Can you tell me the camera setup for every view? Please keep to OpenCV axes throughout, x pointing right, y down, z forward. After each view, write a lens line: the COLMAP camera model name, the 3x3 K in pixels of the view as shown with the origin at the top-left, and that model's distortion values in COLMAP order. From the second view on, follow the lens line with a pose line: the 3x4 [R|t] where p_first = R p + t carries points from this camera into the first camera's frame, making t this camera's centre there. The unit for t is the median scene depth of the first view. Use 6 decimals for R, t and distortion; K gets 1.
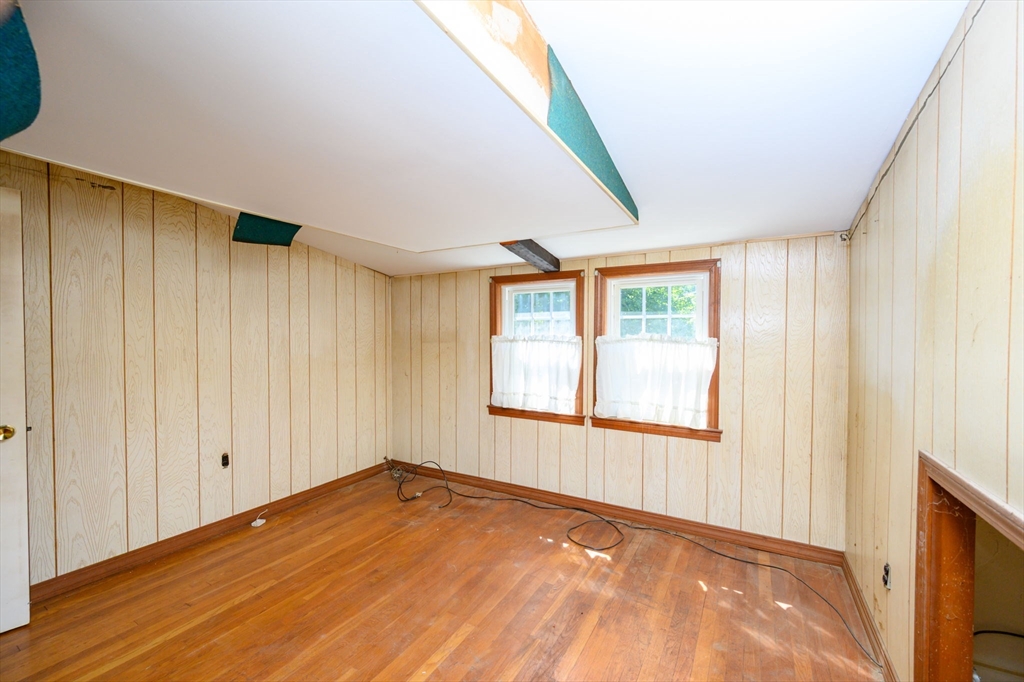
lens RADIAL K [[407.5, 0, 517.7], [0, 407.5, 344.0], [0, 0, 1]] dist [-0.000390, -0.000130]
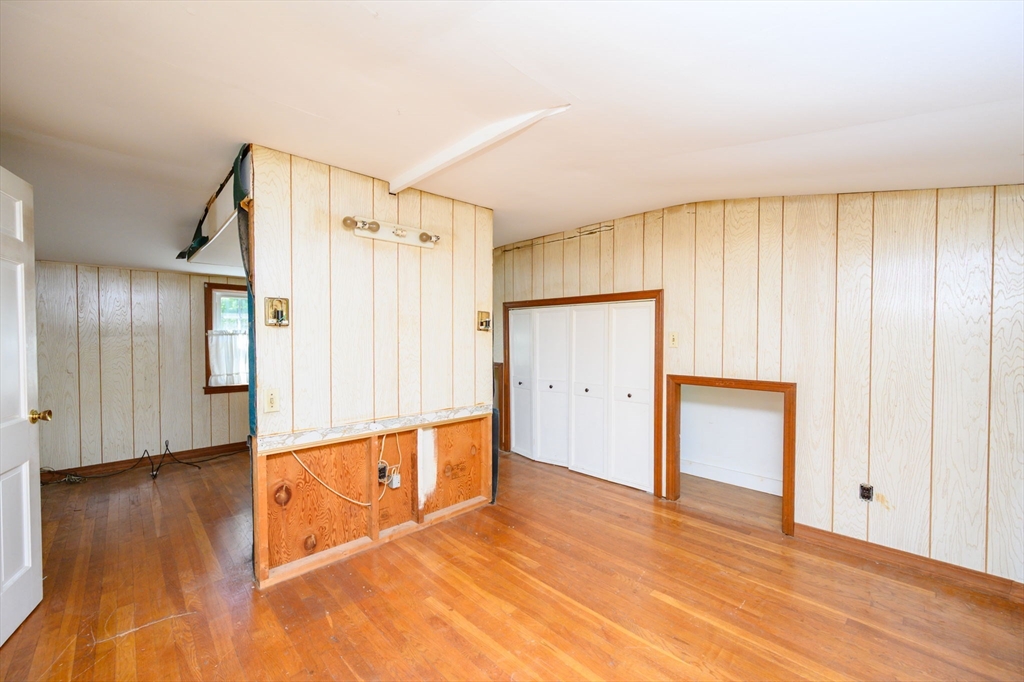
lens RADIAL K [[407.5, 0, 517.7], [0, 407.5, 344.0], [0, 0, 1]] dist [-0.000390, -0.000130]
pose [[0.282757, -0.019614, 0.958991, -0.983290], [0.020970, 0.999678, 0.014263, 0.023818], [-0.958962, 0.016077, 0.283078, -0.252363]]
